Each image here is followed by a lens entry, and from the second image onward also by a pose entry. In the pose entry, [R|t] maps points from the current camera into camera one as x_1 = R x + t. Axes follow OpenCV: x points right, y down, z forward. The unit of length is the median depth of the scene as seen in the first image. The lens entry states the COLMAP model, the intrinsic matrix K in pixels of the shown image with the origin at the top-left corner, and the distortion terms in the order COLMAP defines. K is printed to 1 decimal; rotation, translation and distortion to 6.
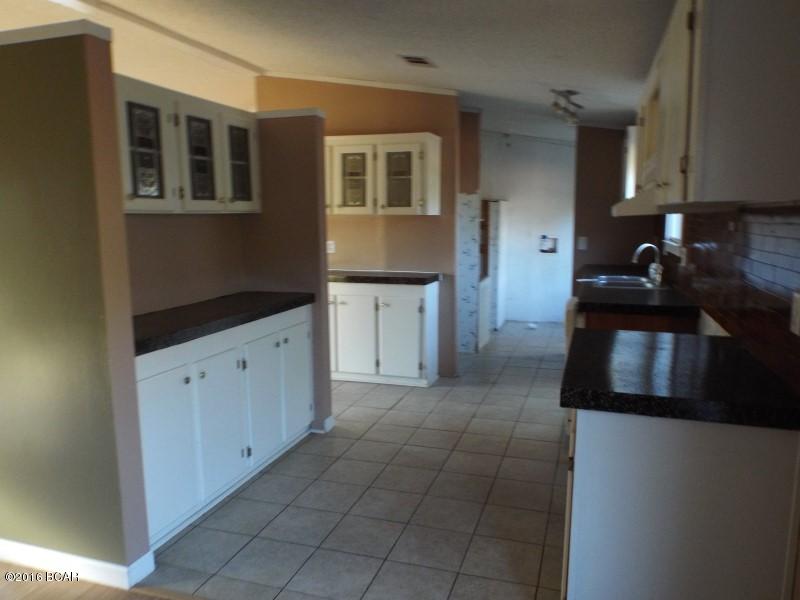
lens RADIAL K [[600.8, 0, 400.0], [0, 600.8, 300.0], [0, 0, 1]] dist [0.039912, -0.110768]
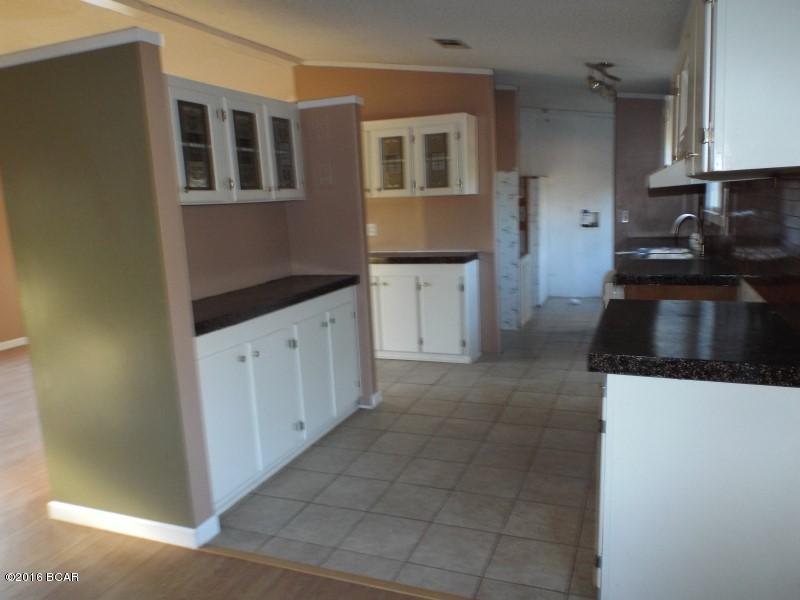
lens RADIAL K [[600.8, 0, 400.0], [0, 600.8, 300.0], [0, 0, 1]] dist [0.039912, -0.110768]
pose [[0.996856, -0.030113, -0.073294, 0.006295], [0.032300, 0.999062, 0.028839, 0.004423], [0.072357, -0.031116, 0.996893, -0.030743]]
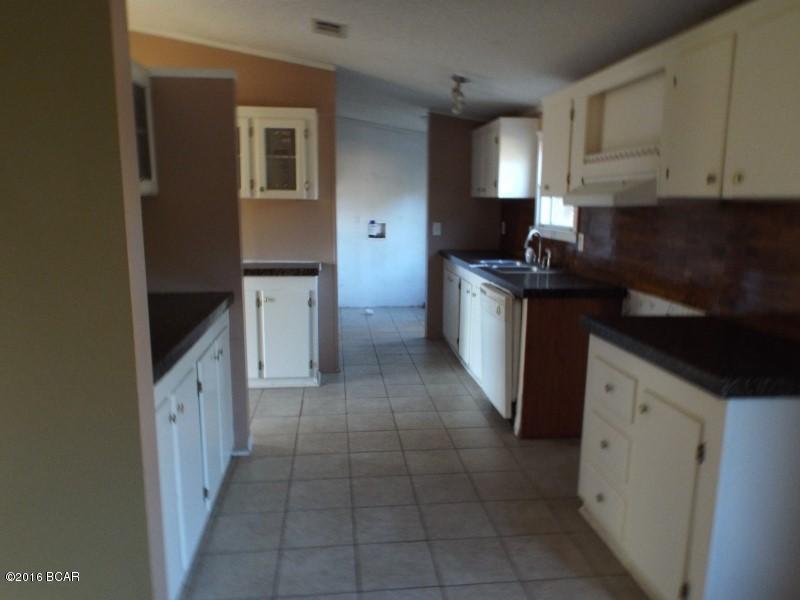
lens RADIAL K [[600.8, 0, 400.0], [0, 600.8, 300.0], [0, 0, 1]] dist [0.039912, -0.110768]
pose [[0.909914, -0.054596, 0.411189, -0.261287], [0.042937, 0.998372, 0.037546, -0.020656], [-0.412570, -0.016509, 0.910776, 0.128059]]
